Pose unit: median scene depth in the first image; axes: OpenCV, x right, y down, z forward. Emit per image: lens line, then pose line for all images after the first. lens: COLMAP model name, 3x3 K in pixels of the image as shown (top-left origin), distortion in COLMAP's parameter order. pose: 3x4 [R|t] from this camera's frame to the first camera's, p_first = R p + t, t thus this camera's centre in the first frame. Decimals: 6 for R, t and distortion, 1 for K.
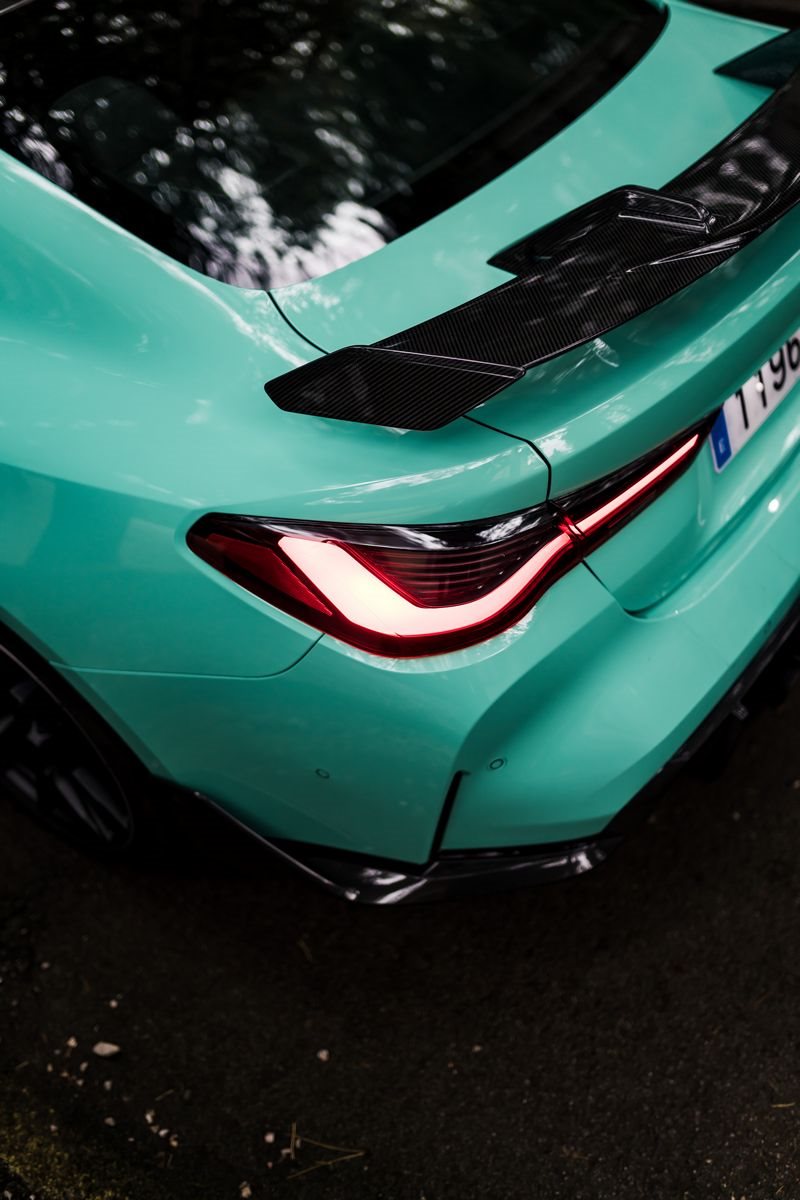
lens RADIAL K [[1142.6, 0, 400.0], [0, 1142.6, 600.0], [0, 0, 1]] dist [-0.004931, 0.014709]
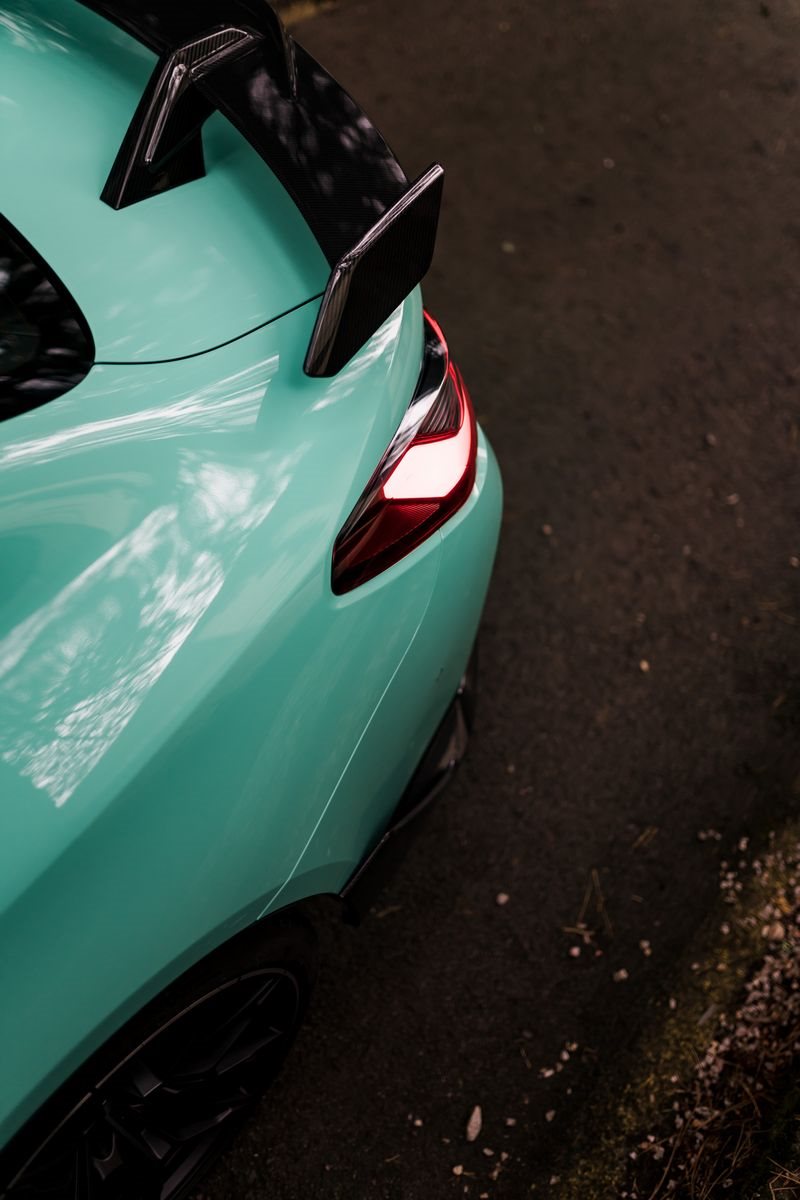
lens RADIAL K [[1142.6, 0, 400.0], [0, 1142.6, 600.0], [0, 0, 1]] dist [-0.004931, 0.014709]
pose [[0.104553, -0.732938, 0.672213, -0.609925], [0.676004, 0.548135, 0.492510, -0.351177], [-0.729443, 0.402926, 0.552779, 0.391861]]
